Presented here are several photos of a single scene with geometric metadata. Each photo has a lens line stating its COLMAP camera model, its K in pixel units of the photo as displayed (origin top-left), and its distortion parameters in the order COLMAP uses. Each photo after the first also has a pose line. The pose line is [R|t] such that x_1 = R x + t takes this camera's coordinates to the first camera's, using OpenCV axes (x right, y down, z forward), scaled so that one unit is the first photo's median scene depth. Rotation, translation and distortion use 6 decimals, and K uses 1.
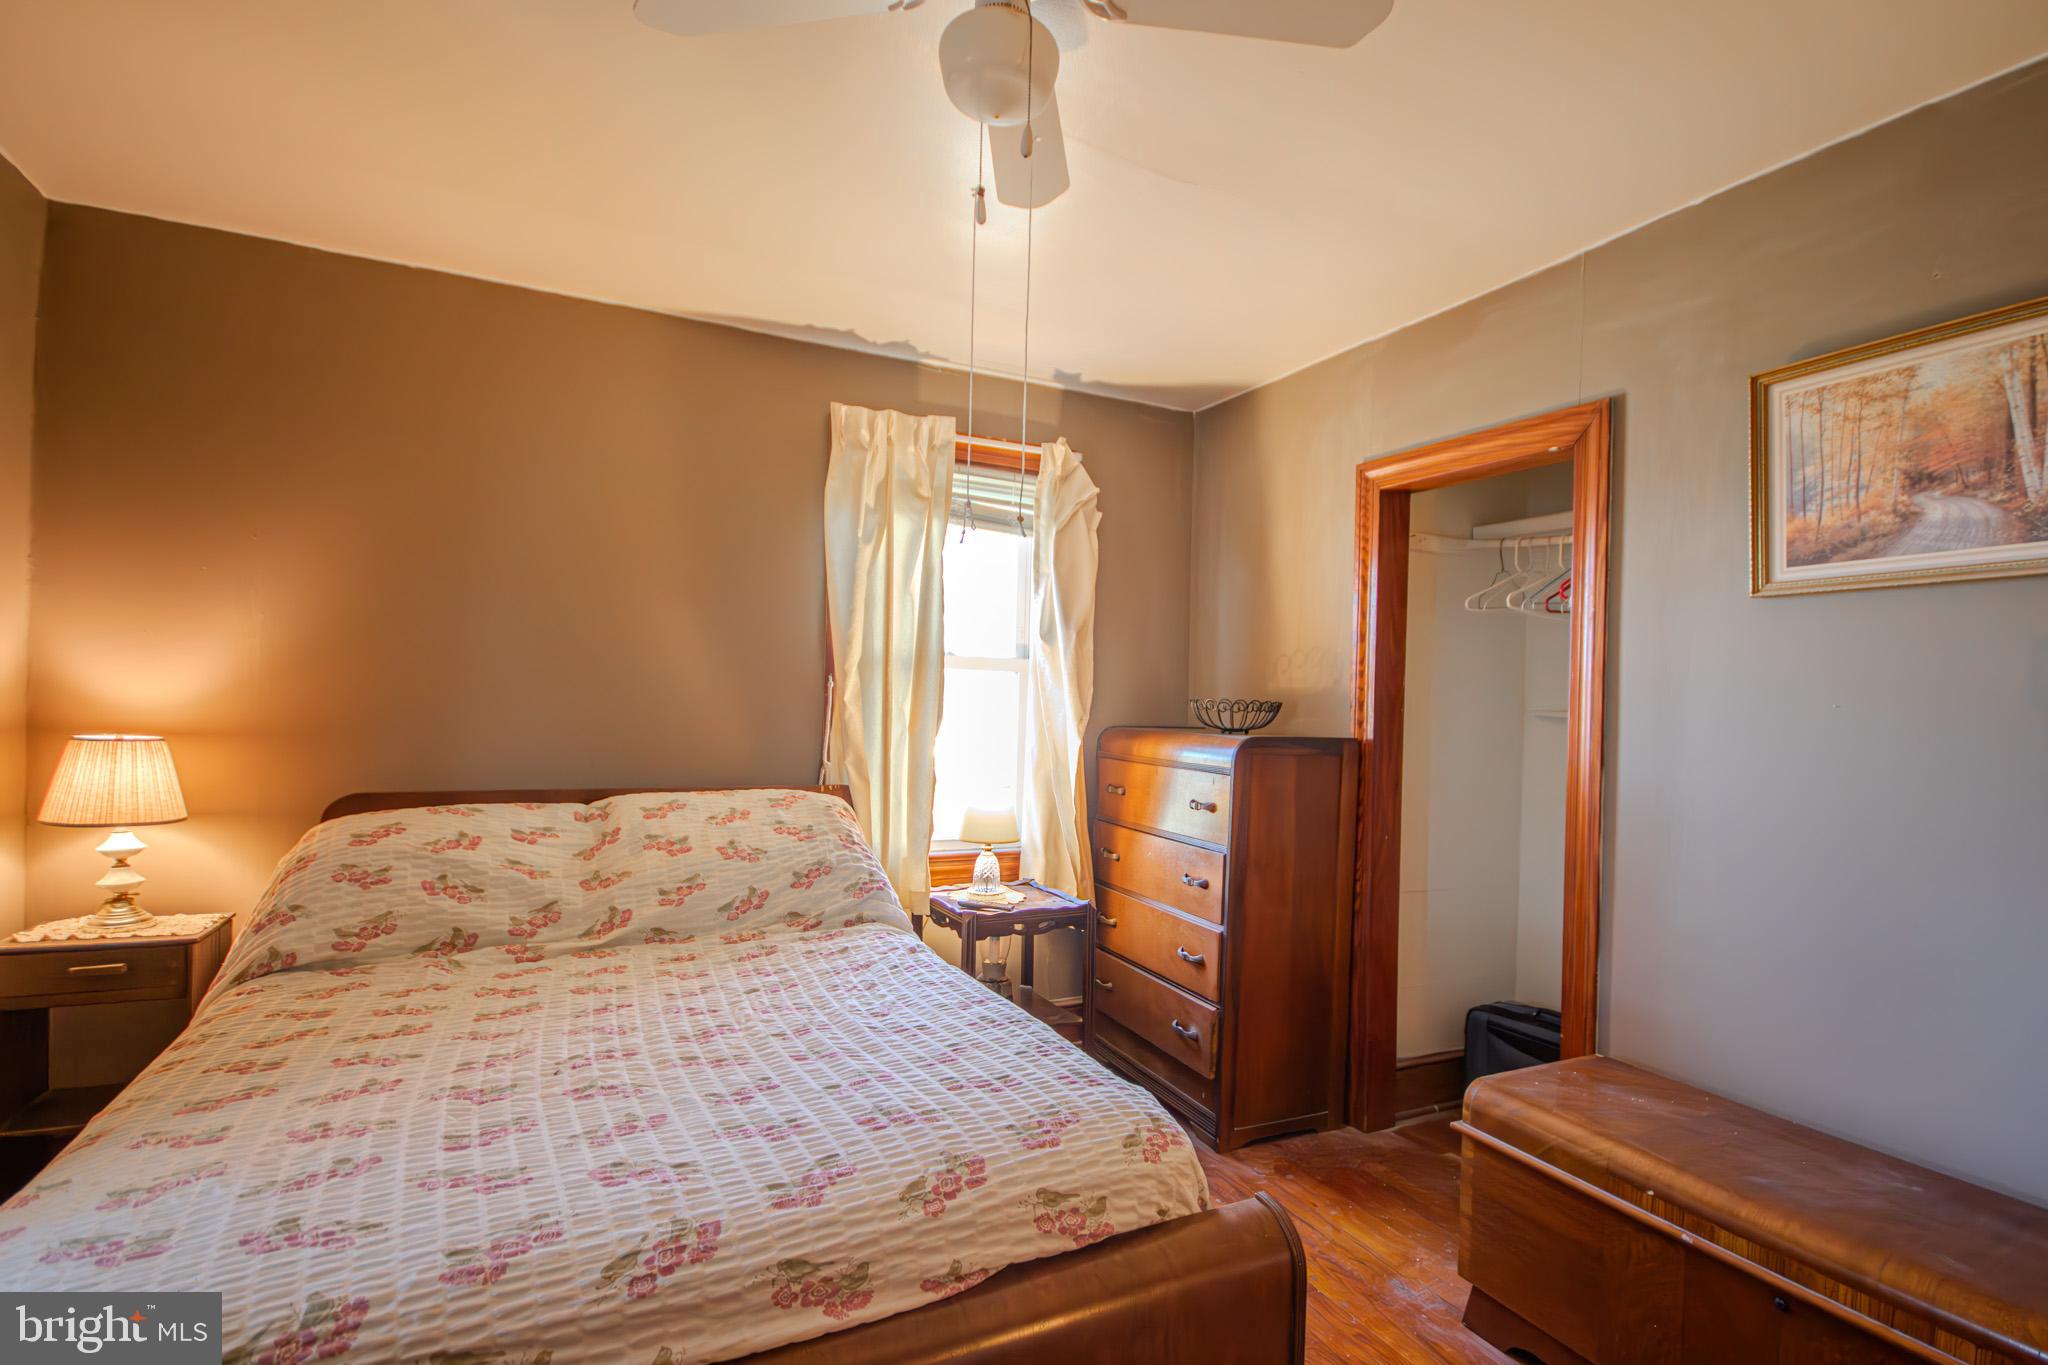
lens RADIAL K [[958.0, 0, 1028.6], [0, 958.0, 698.6], [0, 0, 1]] dist [-0.000126, -0.004687]
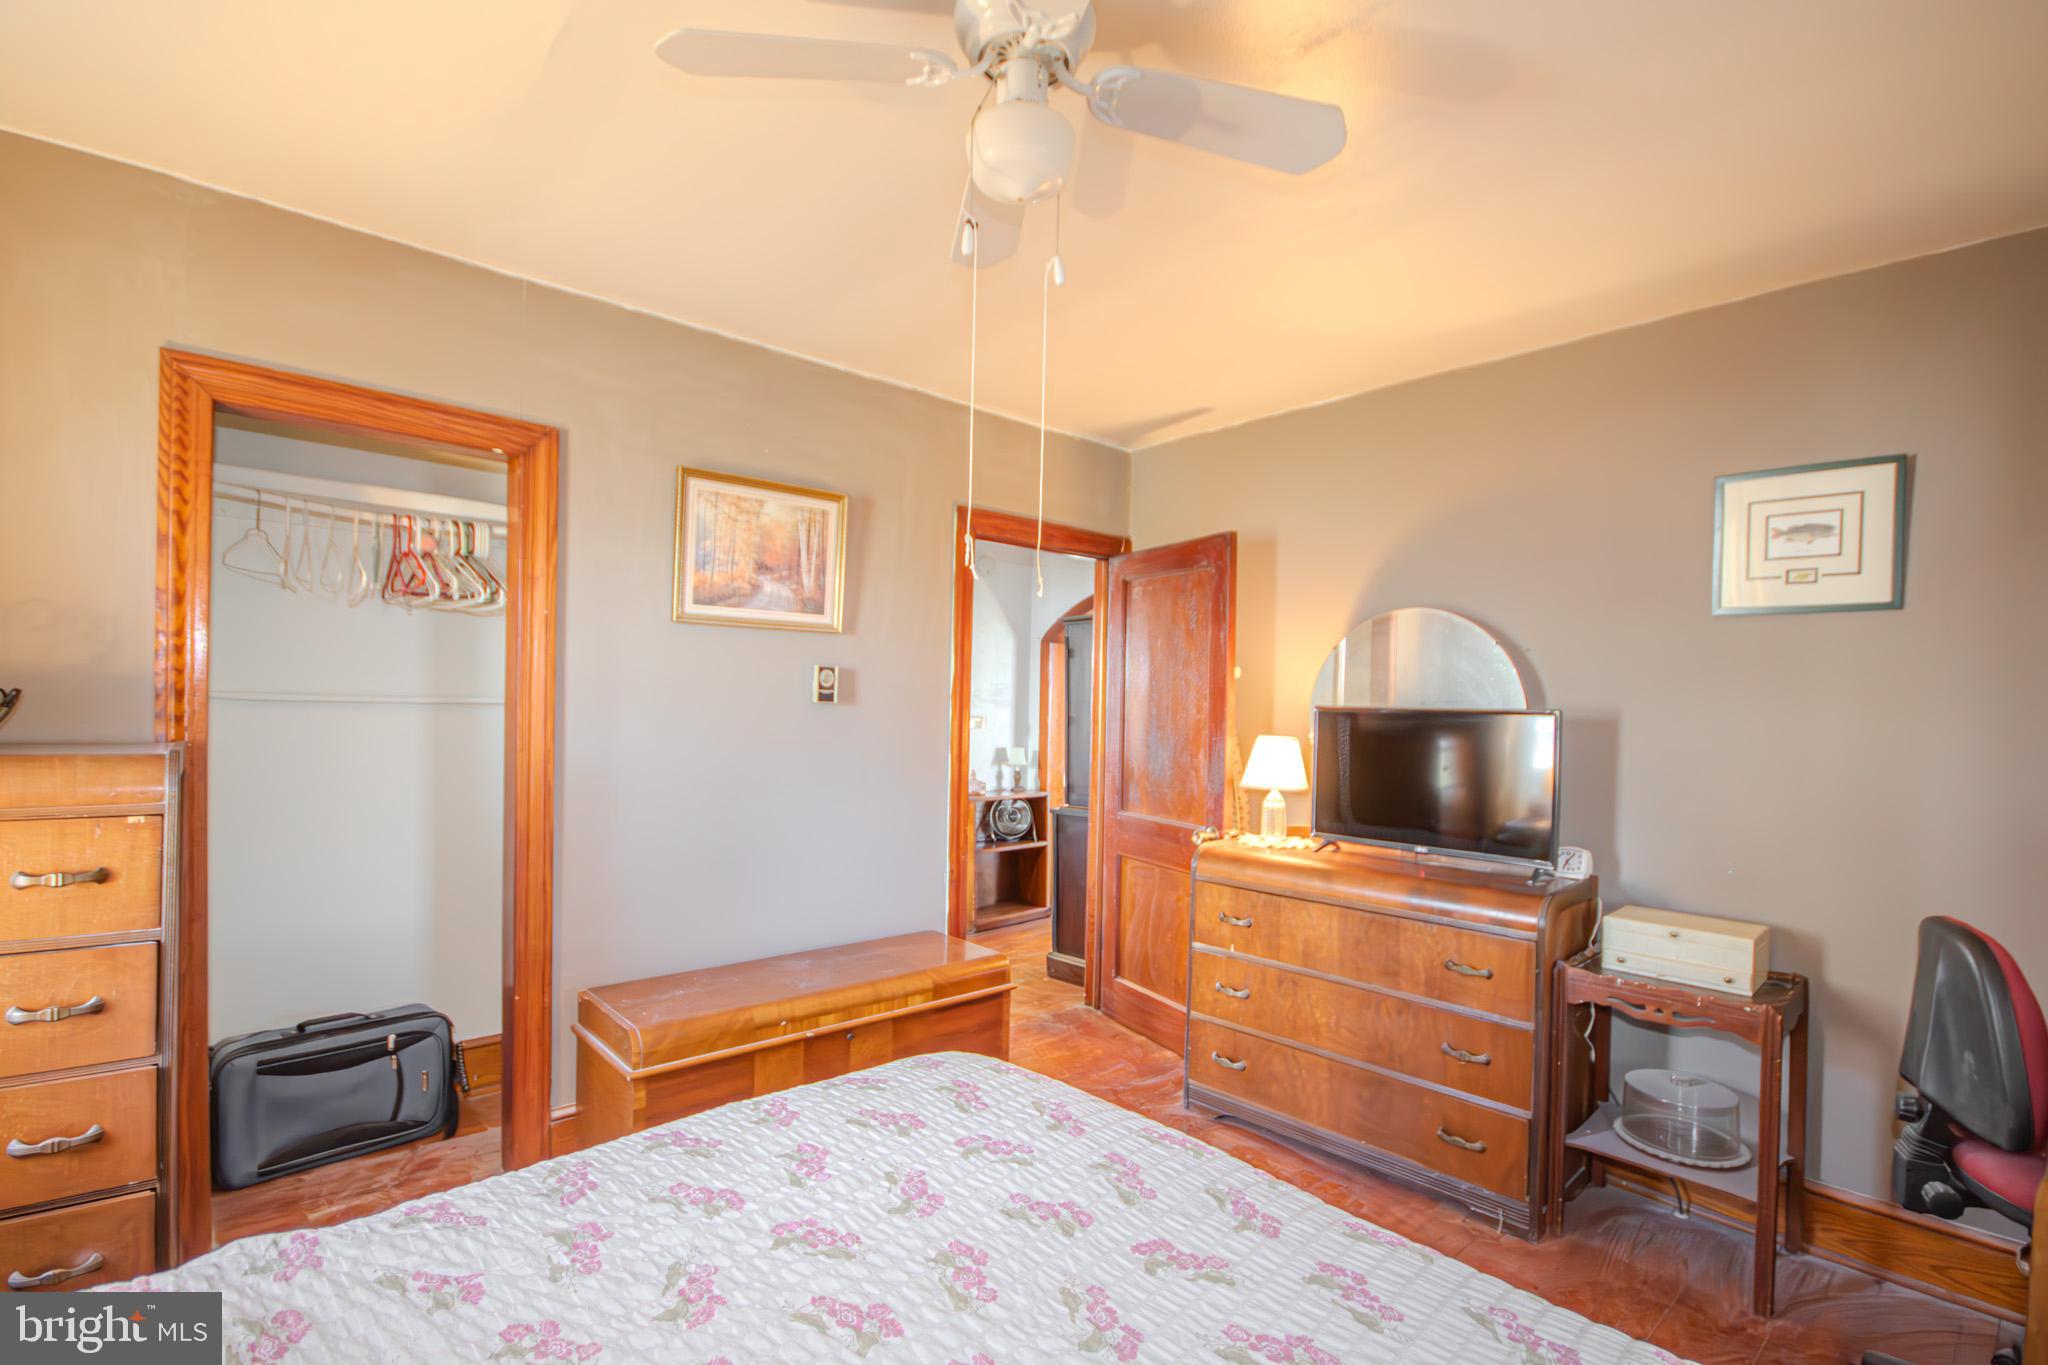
lens RADIAL K [[958.0, 0, 1025.0], [0, 958.0, 694.4], [0, 0, 1]] dist [-0.000126, -0.004687]
pose [[-0.268431, -0.032285, 0.962758, -0.788244], [-0.039495, 0.998967, 0.022487, -0.051808], [-0.962489, -0.031988, -0.269429, 0.907365]]
